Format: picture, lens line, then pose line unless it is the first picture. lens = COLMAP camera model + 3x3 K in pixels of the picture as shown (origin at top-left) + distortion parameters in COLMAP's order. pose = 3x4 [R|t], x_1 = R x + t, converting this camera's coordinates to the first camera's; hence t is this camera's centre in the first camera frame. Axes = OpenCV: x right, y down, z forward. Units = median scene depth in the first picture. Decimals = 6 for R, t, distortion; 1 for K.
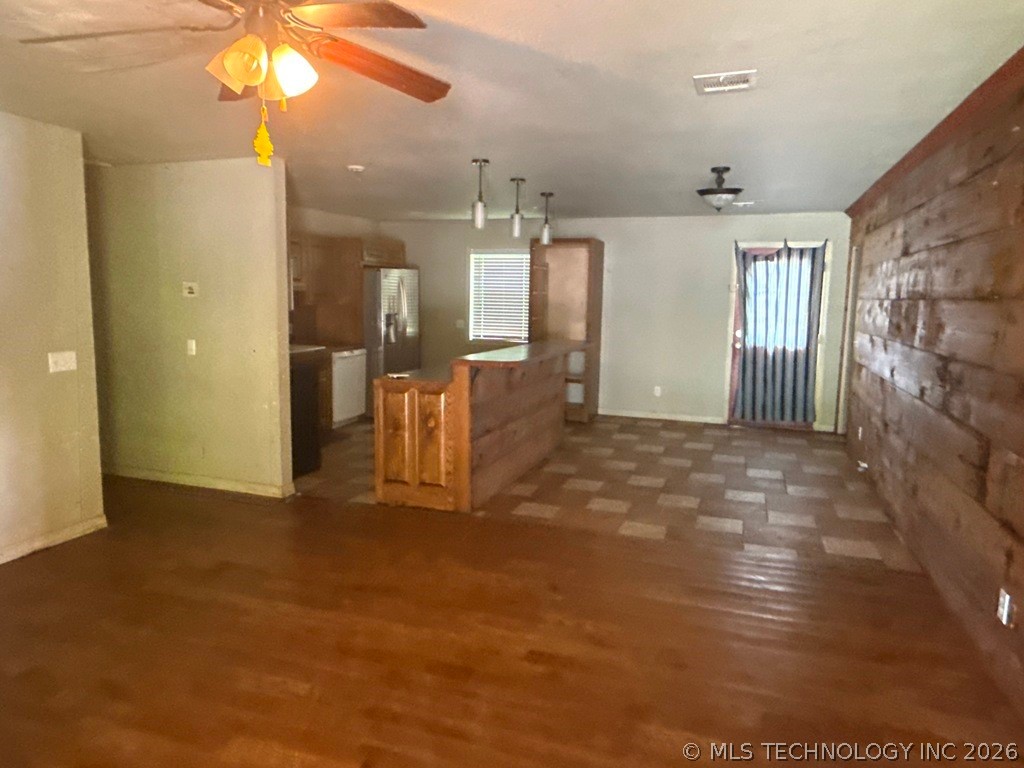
lens RADIAL K [[659.6, 0, 510.4], [0, 659.6, 387.8], [0, 0, 1]] dist [-0.002214, 0.000948]
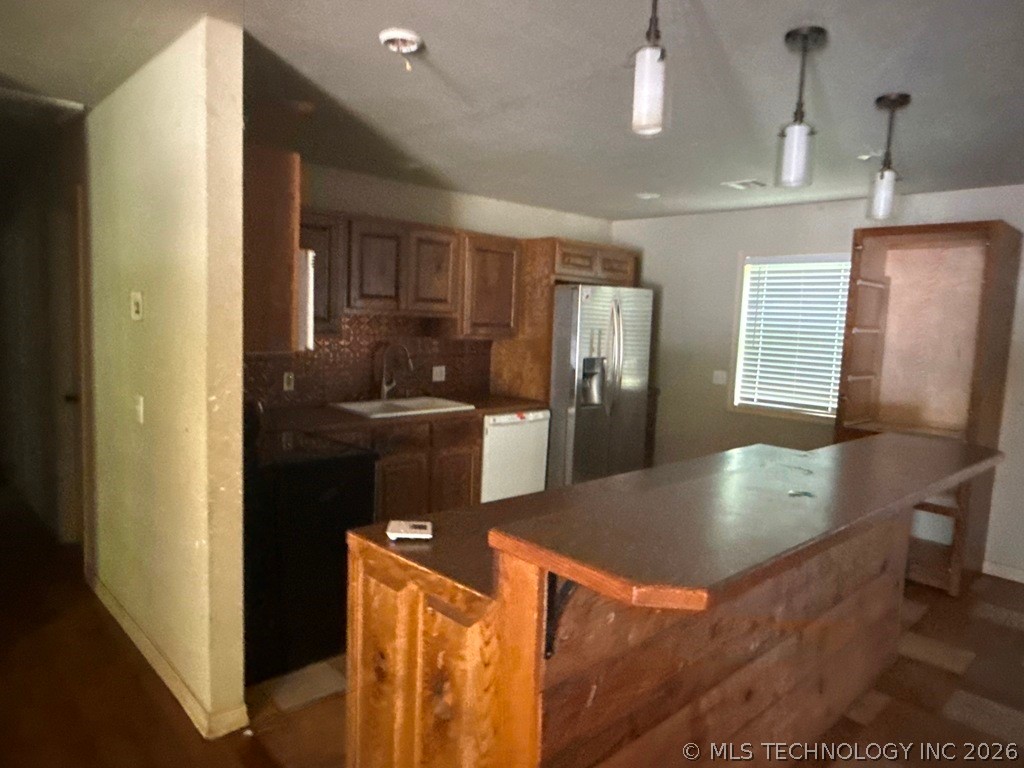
lens RADIAL K [[659.6, 0, 510.4], [0, 659.6, 387.8], [0, 0, 1]] dist [-0.002214, 0.000948]
pose [[0.891480, 0.065025, -0.448369, 0.030042], [-0.088383, 0.995593, -0.031344, -0.056955], [0.444355, 0.067570, 0.893299, 0.406224]]
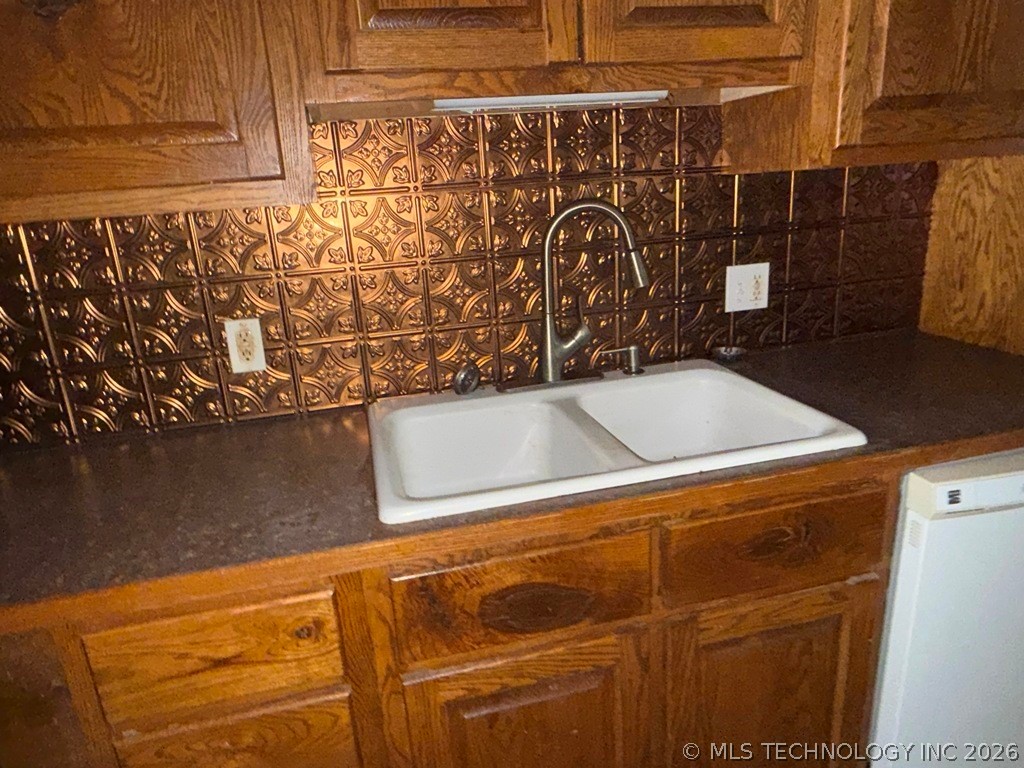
lens RADIAL K [[659.6, 0, 510.4], [0, 659.6, 387.8], [0, 0, 1]] dist [-0.002214, 0.000948]
pose [[0.539357, 0.194477, -0.819312, -0.176994], [-0.050348, 0.978673, 0.199159, -0.090724], [0.840571, -0.066167, 0.537645, 0.759764]]
